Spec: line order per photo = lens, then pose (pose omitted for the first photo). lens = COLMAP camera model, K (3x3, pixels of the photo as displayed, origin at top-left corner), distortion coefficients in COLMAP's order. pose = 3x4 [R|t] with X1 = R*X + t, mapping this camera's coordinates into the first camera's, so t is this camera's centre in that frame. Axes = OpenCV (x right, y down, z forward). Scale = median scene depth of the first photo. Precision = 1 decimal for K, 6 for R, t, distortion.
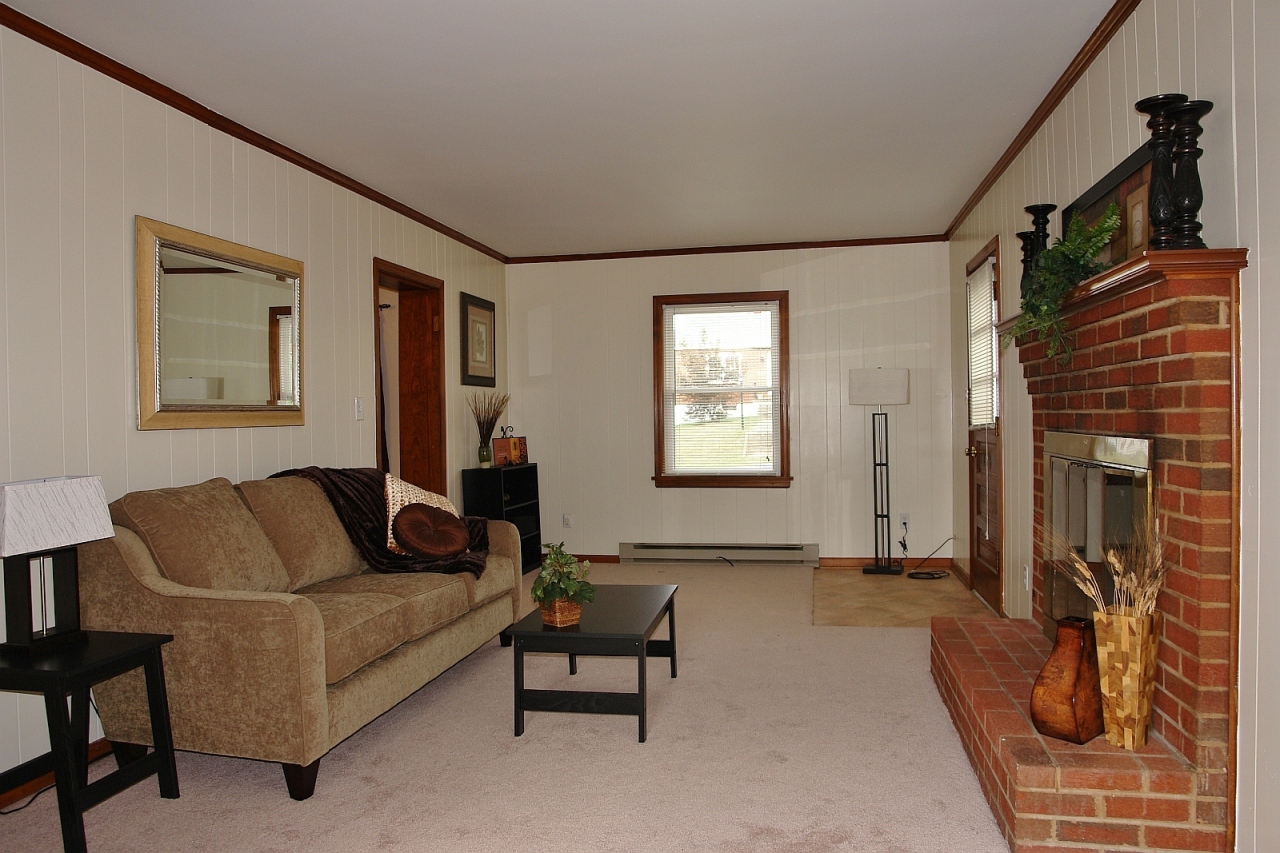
lens RADIAL K [[889.3, 0, 640.0], [0, 889.3, 426.5], [0, 0, 1]] dist [-0.091548, 0.061508]
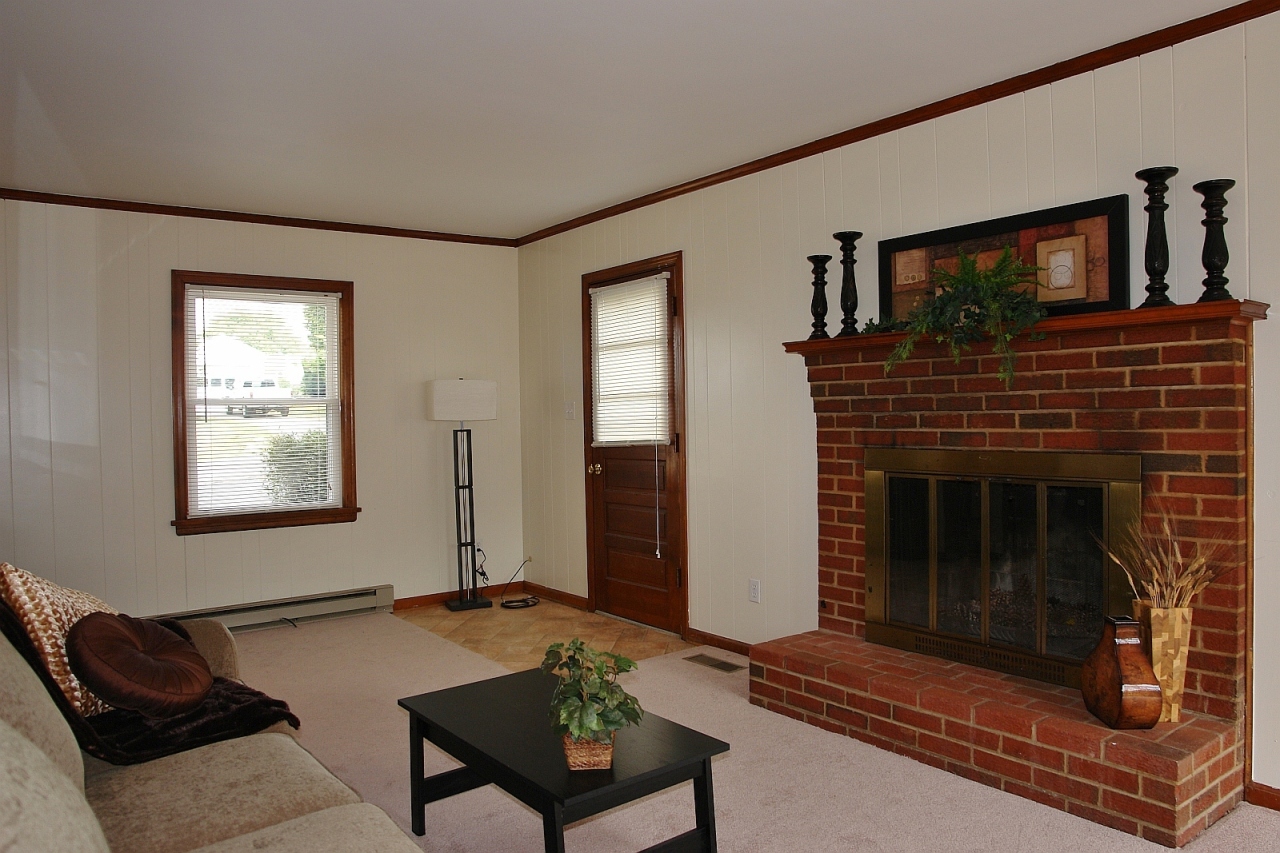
lens RADIAL K [[889.3, 0, 640.0], [0, 889.3, 426.5], [0, 0, 1]] dist [-0.091548, 0.061508]
pose [[0.667113, -0.008405, 0.744909, -0.472057], [0.017118, 0.999845, -0.004049, -0.019630], [-0.744760, 0.015453, 0.667153, 0.456281]]
